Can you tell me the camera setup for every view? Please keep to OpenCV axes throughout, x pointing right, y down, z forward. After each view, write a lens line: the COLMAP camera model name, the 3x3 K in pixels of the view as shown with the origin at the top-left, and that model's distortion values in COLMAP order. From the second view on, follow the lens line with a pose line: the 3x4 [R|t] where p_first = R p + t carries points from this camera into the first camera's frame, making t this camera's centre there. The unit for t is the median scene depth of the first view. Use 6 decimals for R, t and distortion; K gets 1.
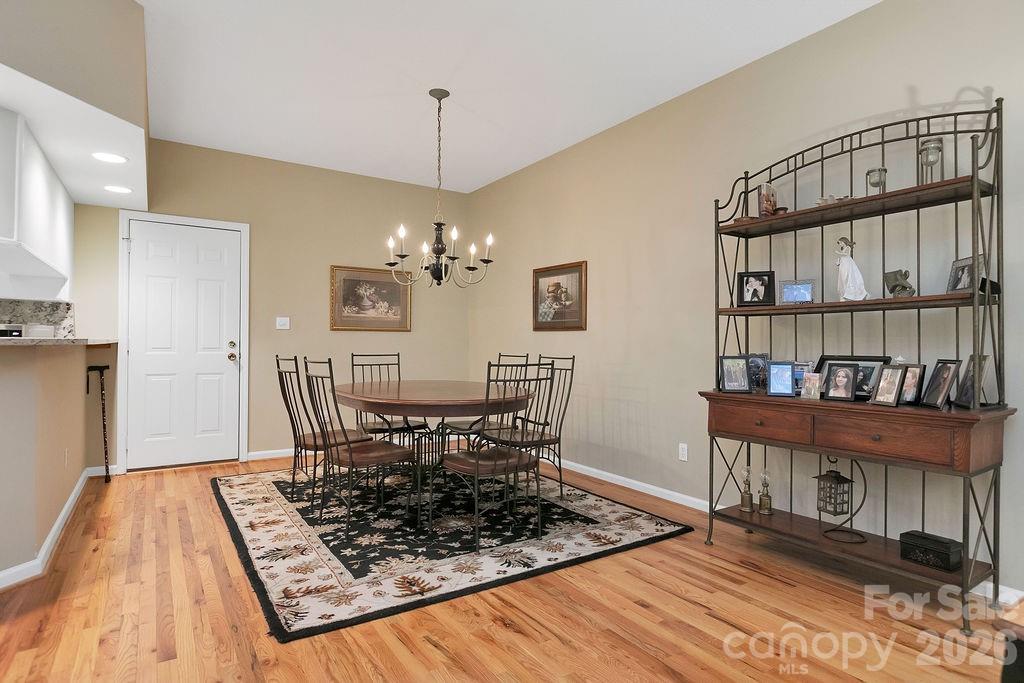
lens RADIAL K [[557.2, 0, 516.7], [0, 557.2, 340.3], [0, 0, 1]] dist [0.005391, -0.002833]
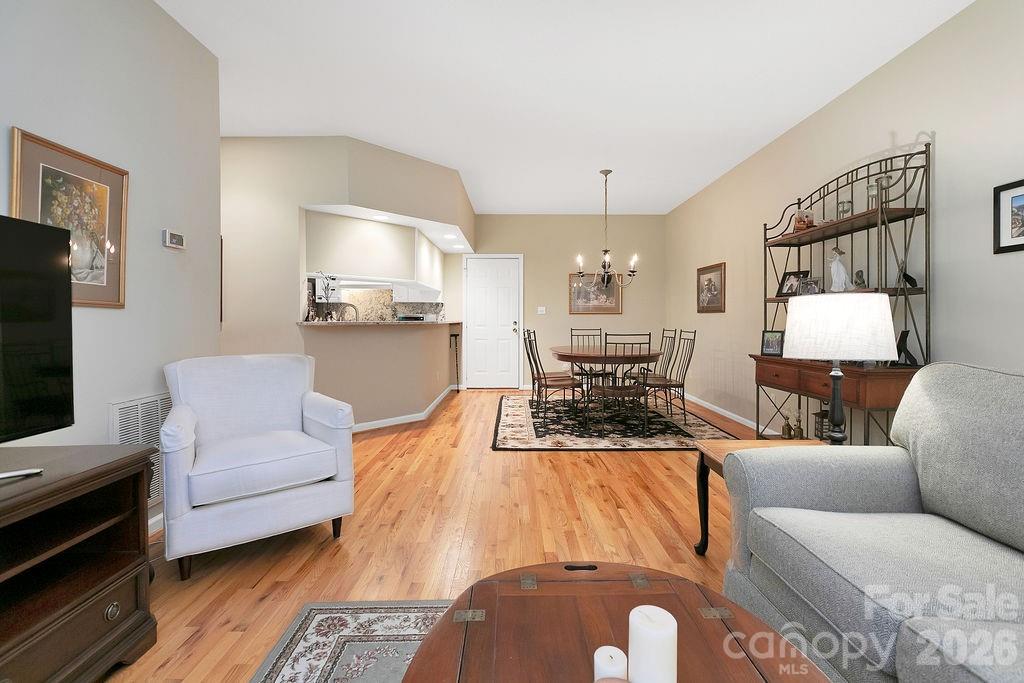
lens RADIAL K [[466.9, 0, 516.4], [0, 466.9, 327.2], [0, 0, 1]] dist [0.003968, -0.002449]
pose [[0.840242, 0.001859, -0.542208, 0.448415], [0.008100, 0.999840, 0.015980, -0.005468], [0.542151, -0.017819, 0.840092, -0.366082]]
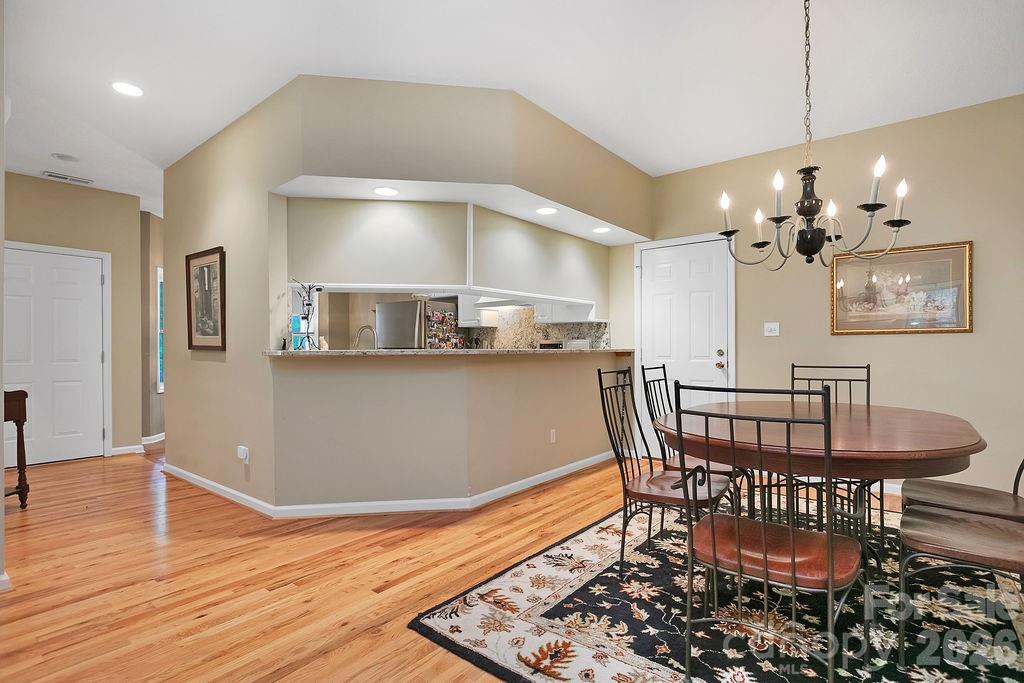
lens RADIAL K [[504.7, 0, 517.5], [0, 504.7, 351.0], [0, 0, 1]] dist [-0.002250, -0.000987]
pose [[0.311433, -0.006058, -0.950249, 0.364956], [0.011014, 0.999936, -0.002764, 0.003691], [0.950204, -0.009605, 0.311479, 0.555305]]
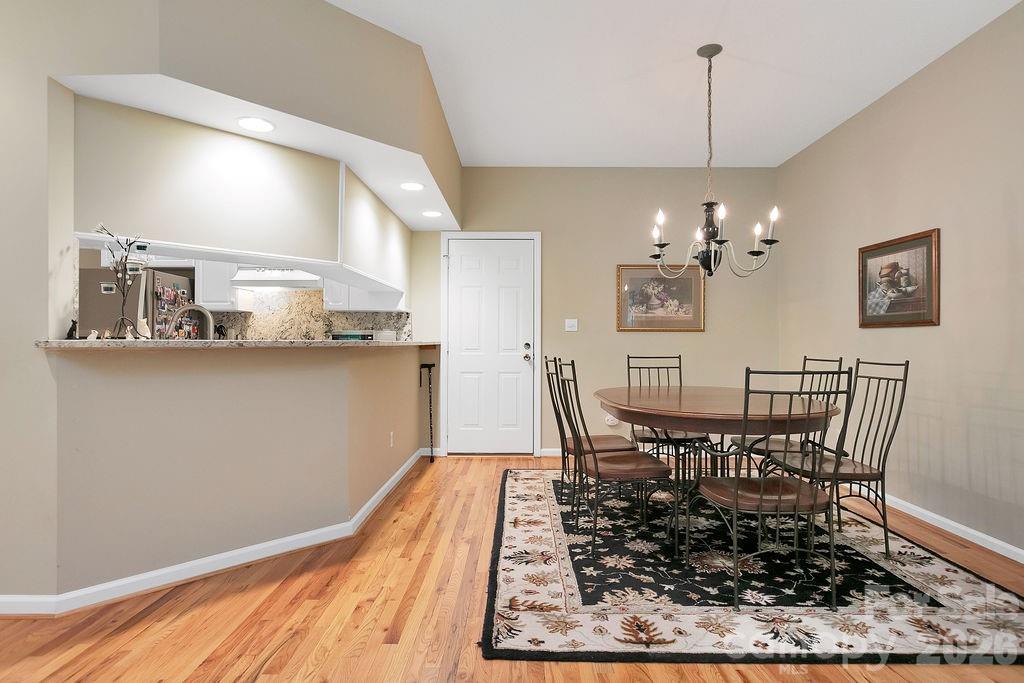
lens RADIAL K [[557.2, 0, 515.2], [0, 557.2, 341.1], [0, 0, 1]] dist [0.005391, -0.002833]
pose [[0.833140, -0.006005, -0.553030, 0.094387], [0.005407, 0.999982, -0.002712, 0.001398], [0.553036, -0.000730, 0.833157, 0.144178]]
